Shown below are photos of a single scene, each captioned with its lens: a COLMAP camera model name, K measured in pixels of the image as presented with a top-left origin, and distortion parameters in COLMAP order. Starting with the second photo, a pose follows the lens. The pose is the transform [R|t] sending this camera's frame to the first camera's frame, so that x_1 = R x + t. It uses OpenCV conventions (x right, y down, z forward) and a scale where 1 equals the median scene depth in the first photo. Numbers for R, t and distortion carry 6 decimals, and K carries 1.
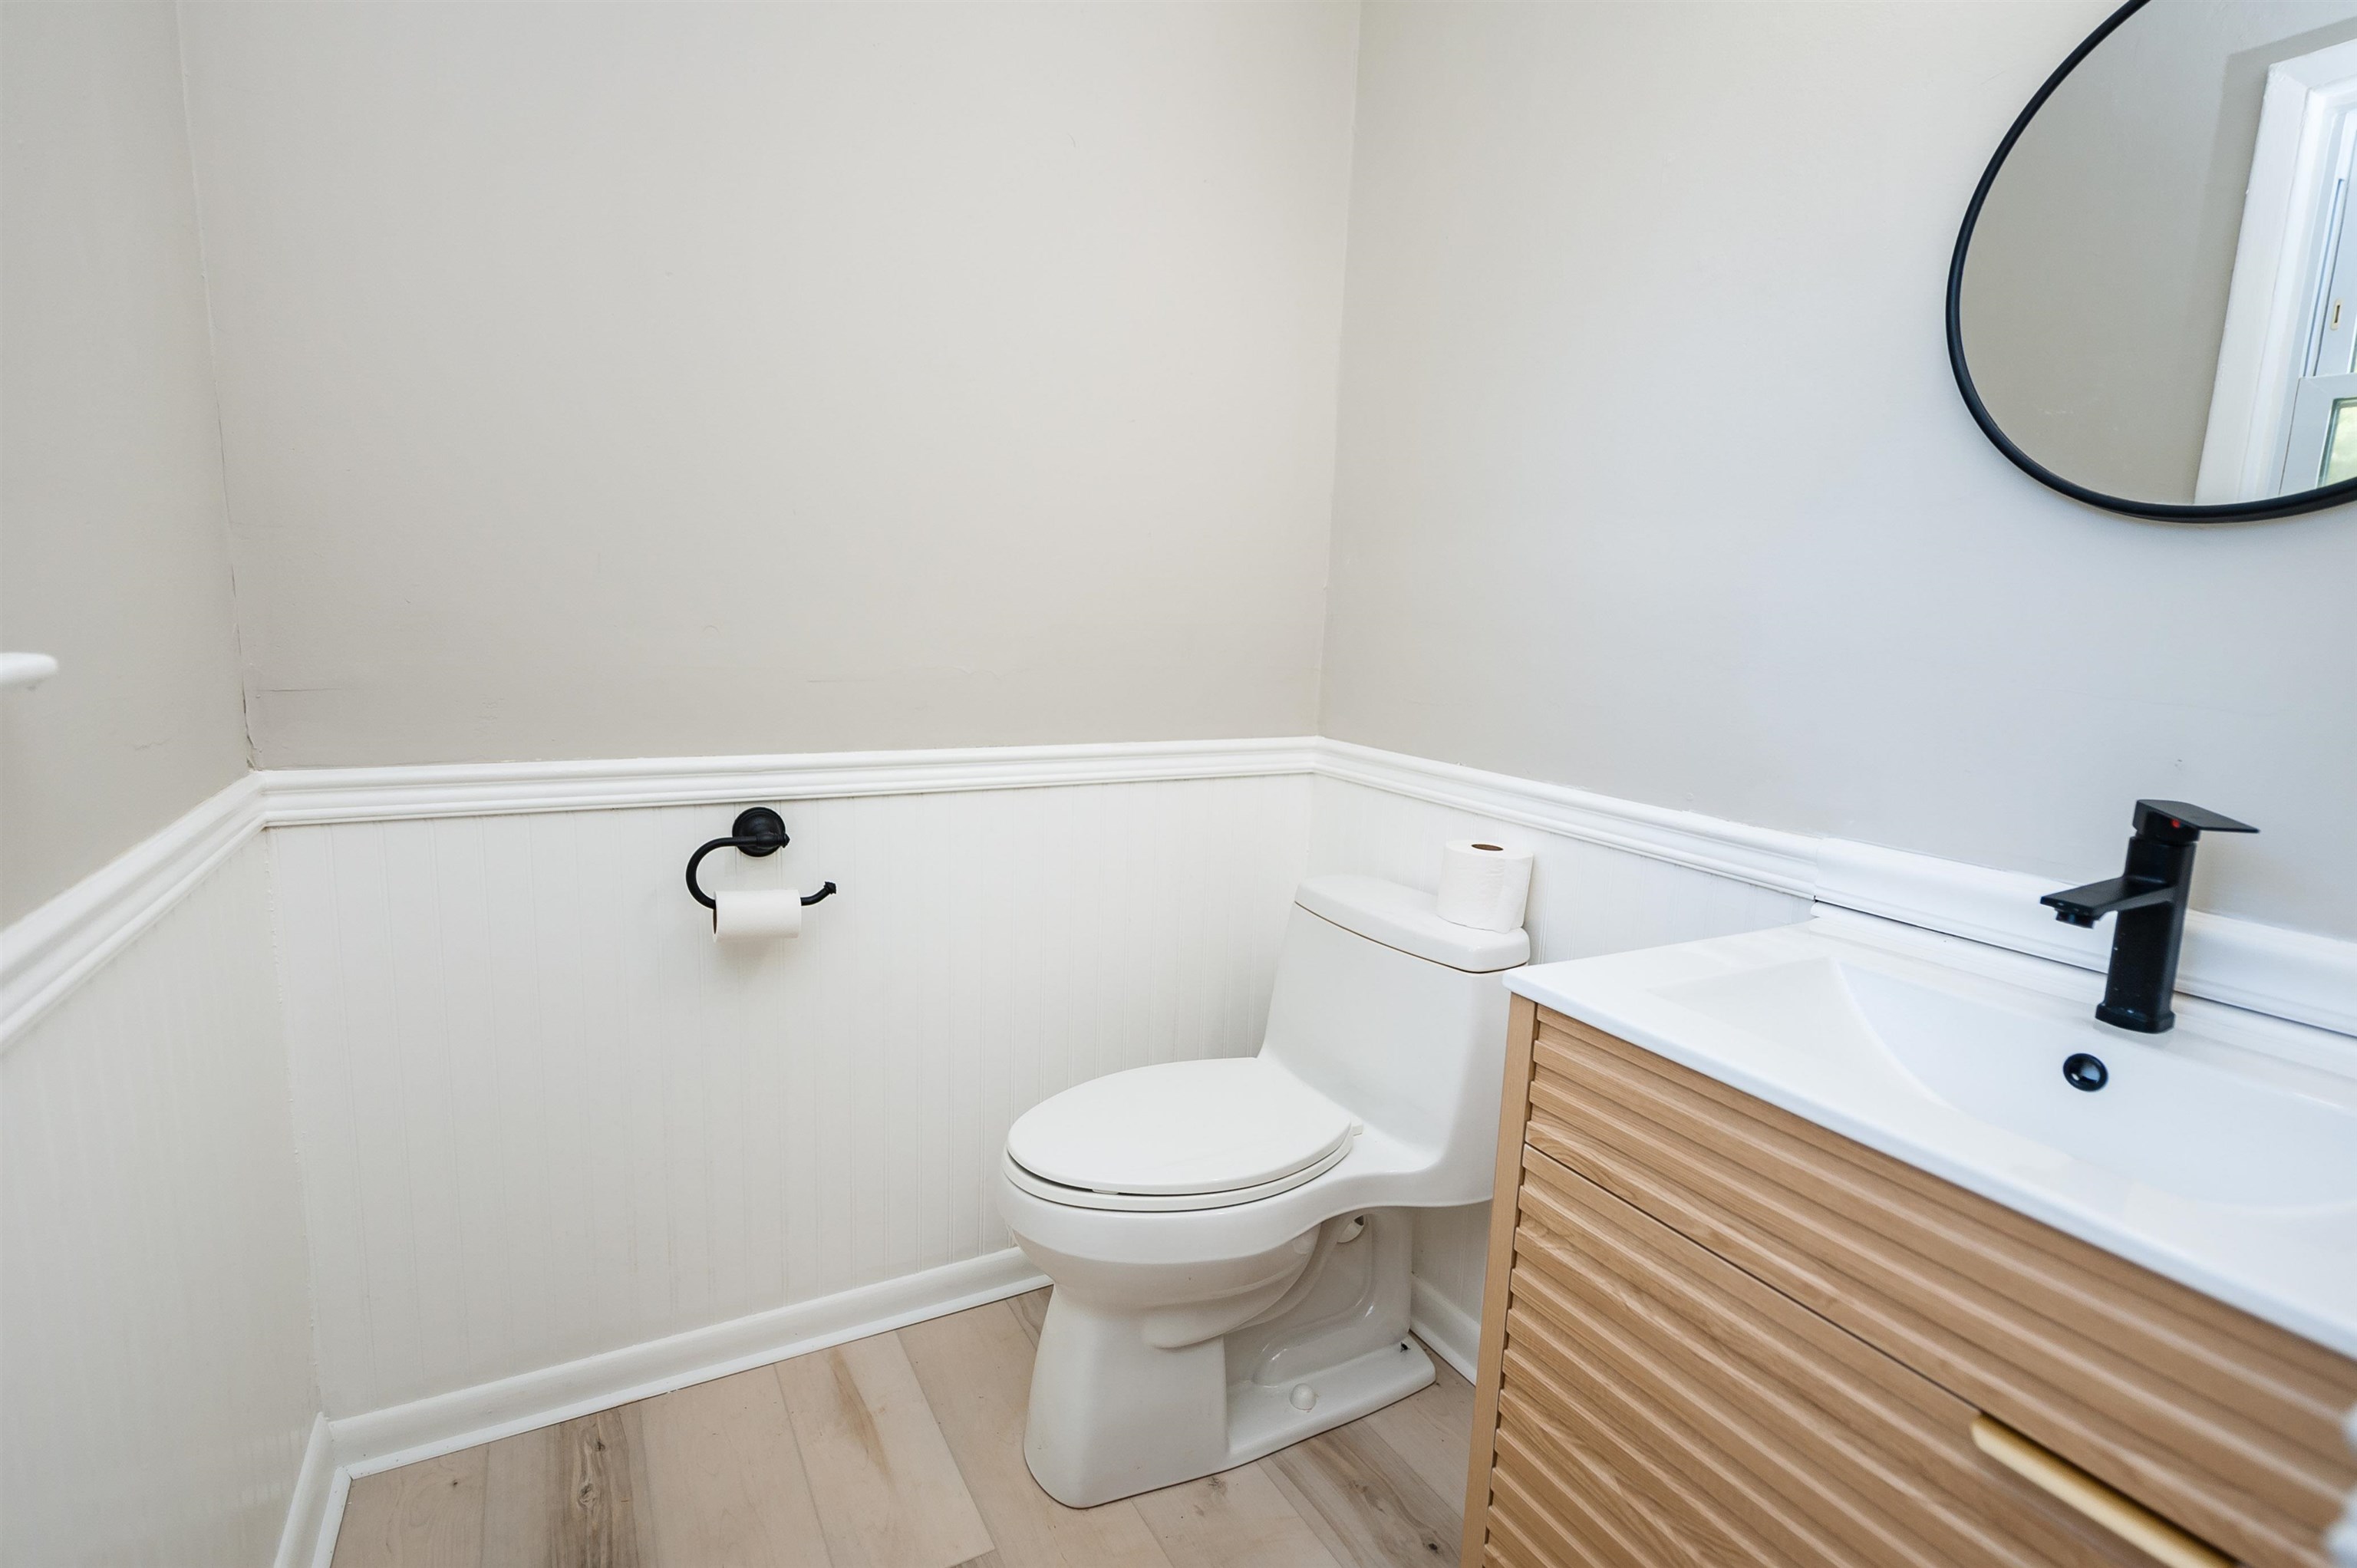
lens RADIAL K [[1099.0, 0, 1187.1], [0, 1099.0, 782.9], [0, 0, 1]] dist [0.001519, -0.000889]
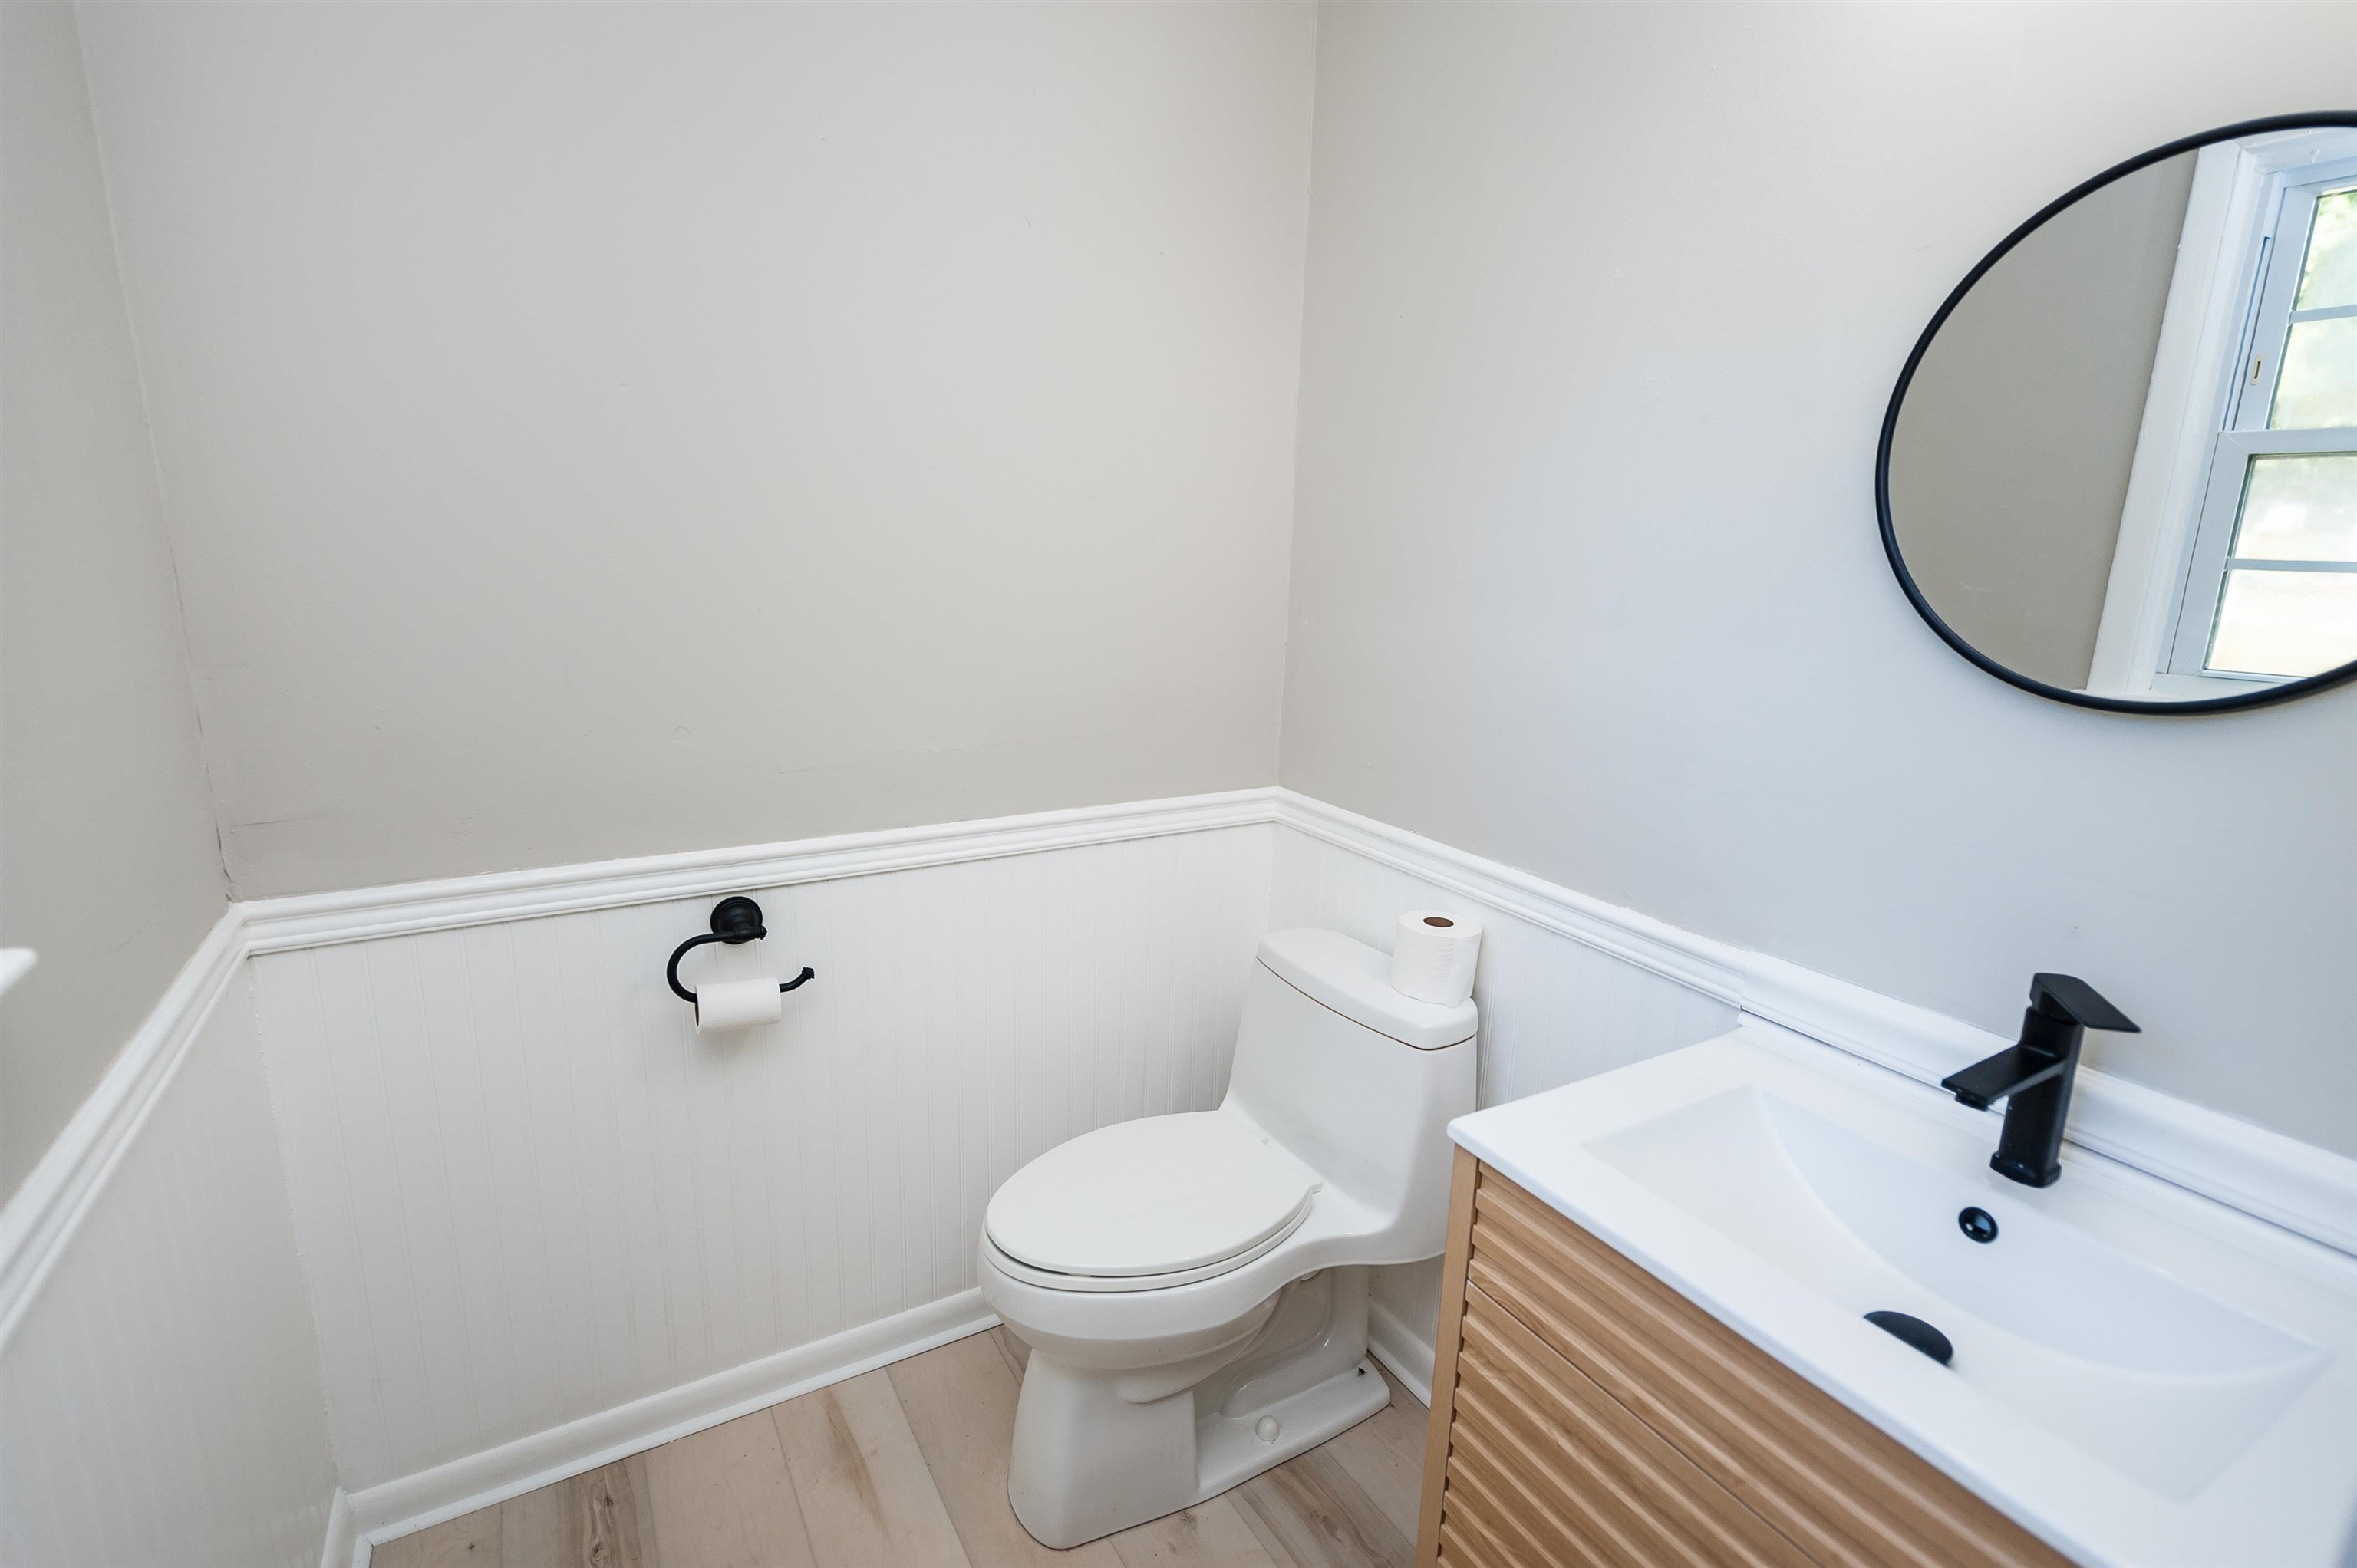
lens RADIAL K [[1070.3, 0, 1185.4], [0, 1070.3, 784.3], [0, 0, 1]] dist [0.000982, -0.000836]
pose [[0.999571, -0.014162, 0.025652, 0.007636], [0.012516, 0.997921, 0.063221, -0.150866], [-0.026494, -0.062873, 0.997670, -0.004619]]
